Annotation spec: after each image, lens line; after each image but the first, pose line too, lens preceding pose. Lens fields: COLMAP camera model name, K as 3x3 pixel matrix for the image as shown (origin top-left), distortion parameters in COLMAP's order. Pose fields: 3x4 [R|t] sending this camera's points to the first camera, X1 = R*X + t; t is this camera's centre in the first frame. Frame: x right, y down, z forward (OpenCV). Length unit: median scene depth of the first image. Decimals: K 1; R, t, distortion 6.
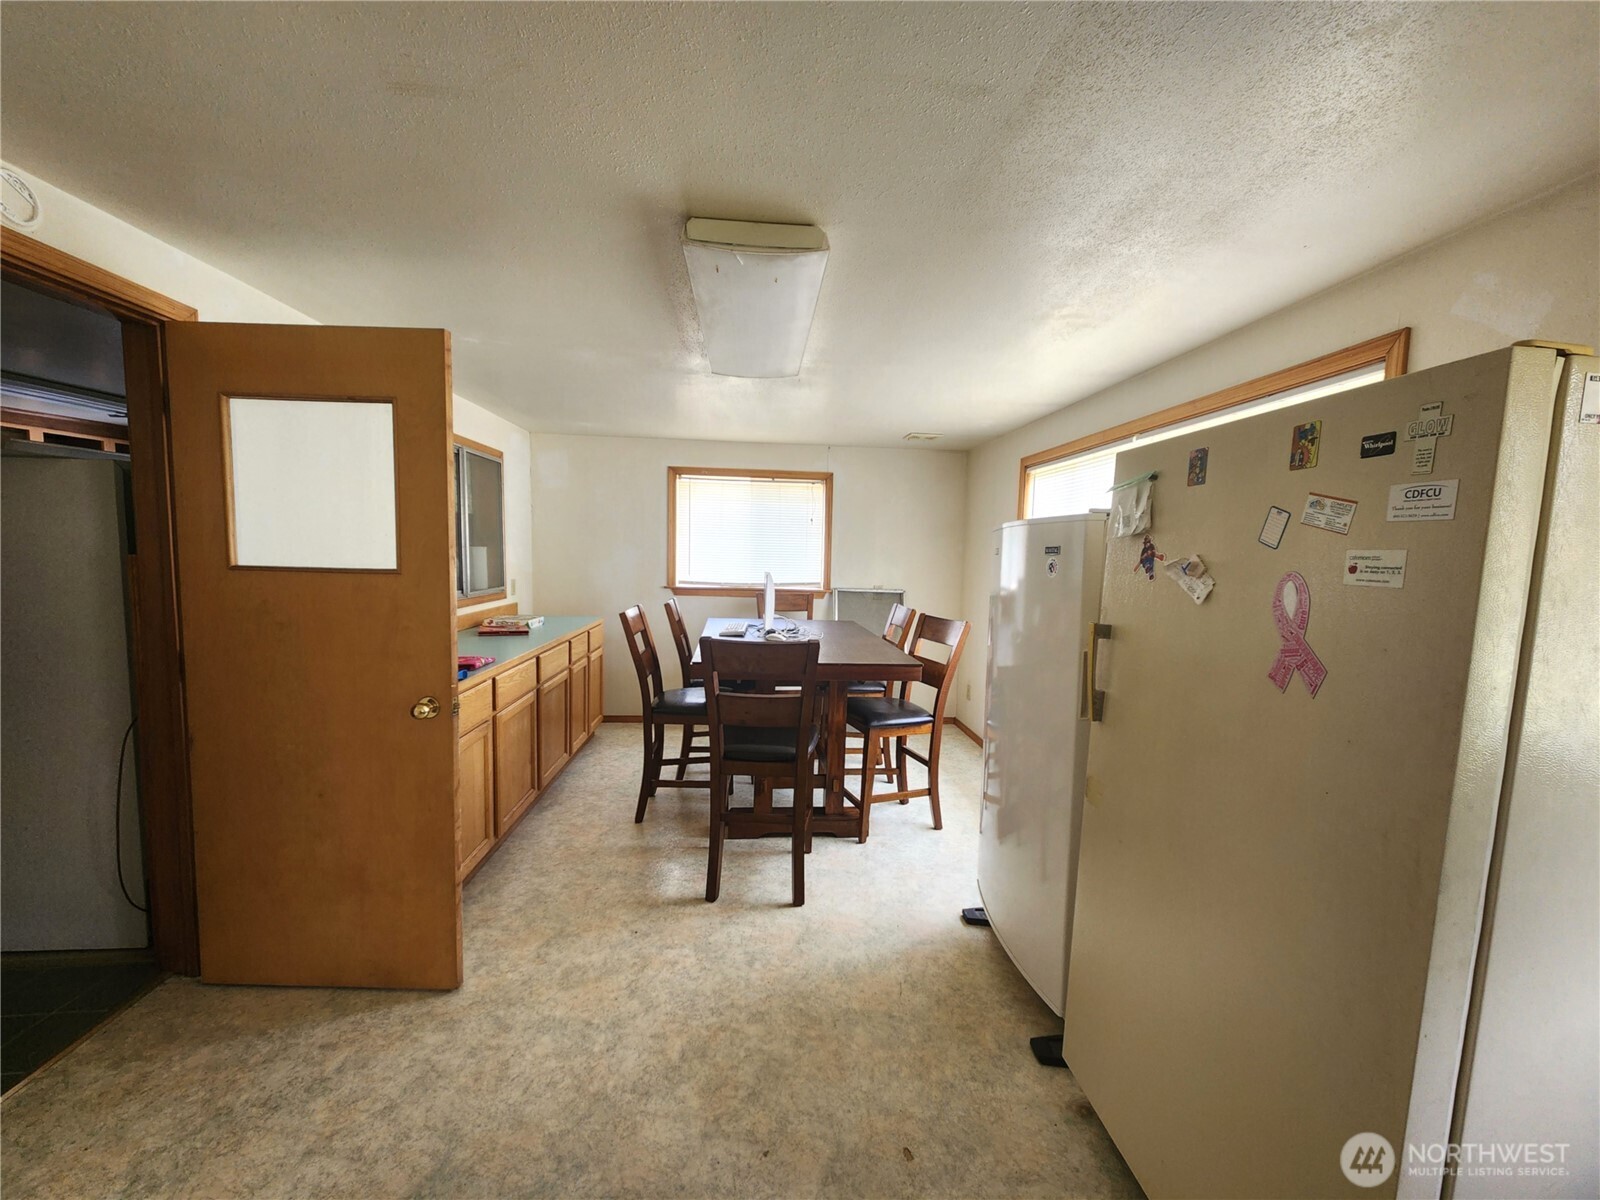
lens RADIAL K [[642.6, 0, 796.0], [0, 642.6, 607.3], [0, 0, 1]] dist [0.002990, -0.001530]
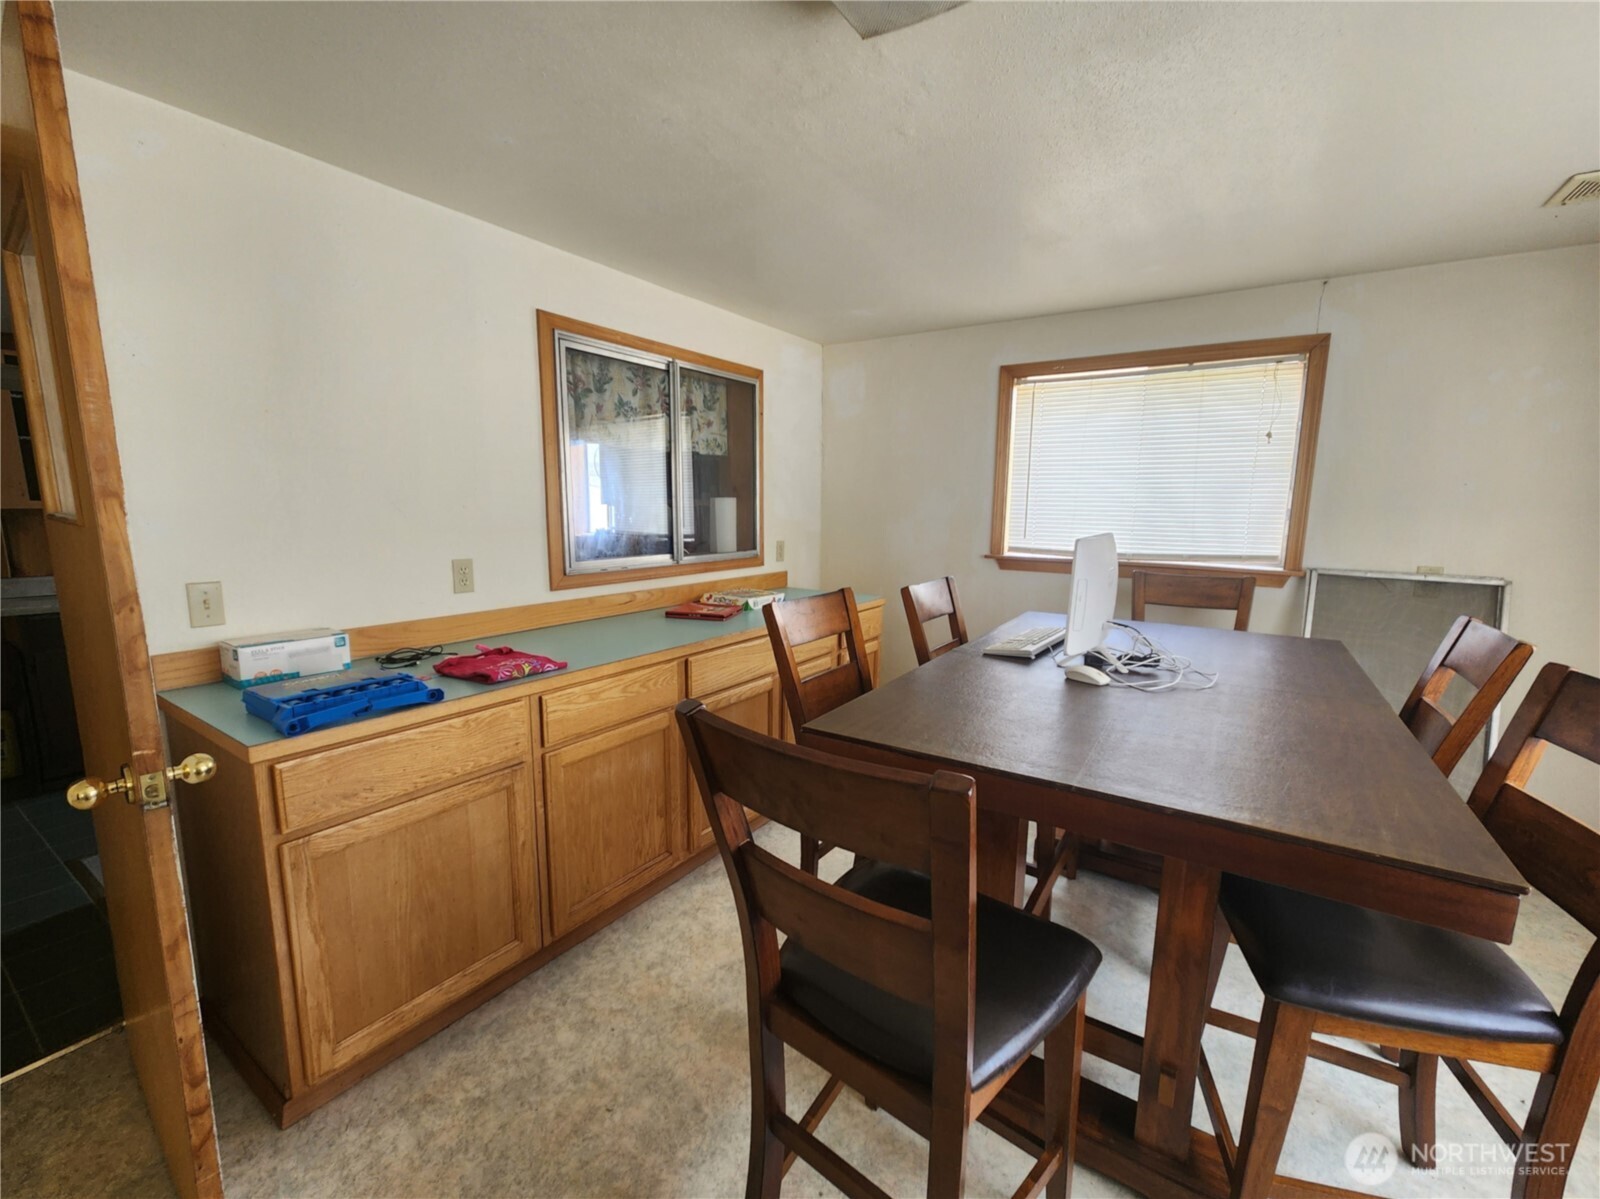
lens RADIAL K [[642.6, 0, 831.5], [0, 642.6, 603.1], [0, 0, 1]] dist [0.002990, -0.001530]
pose [[0.784536, 0.076652, -0.615327, 0.088093], [-0.043113, 0.996672, 0.069188, -0.024596], [0.618582, -0.027751, 0.785230, 0.425710]]
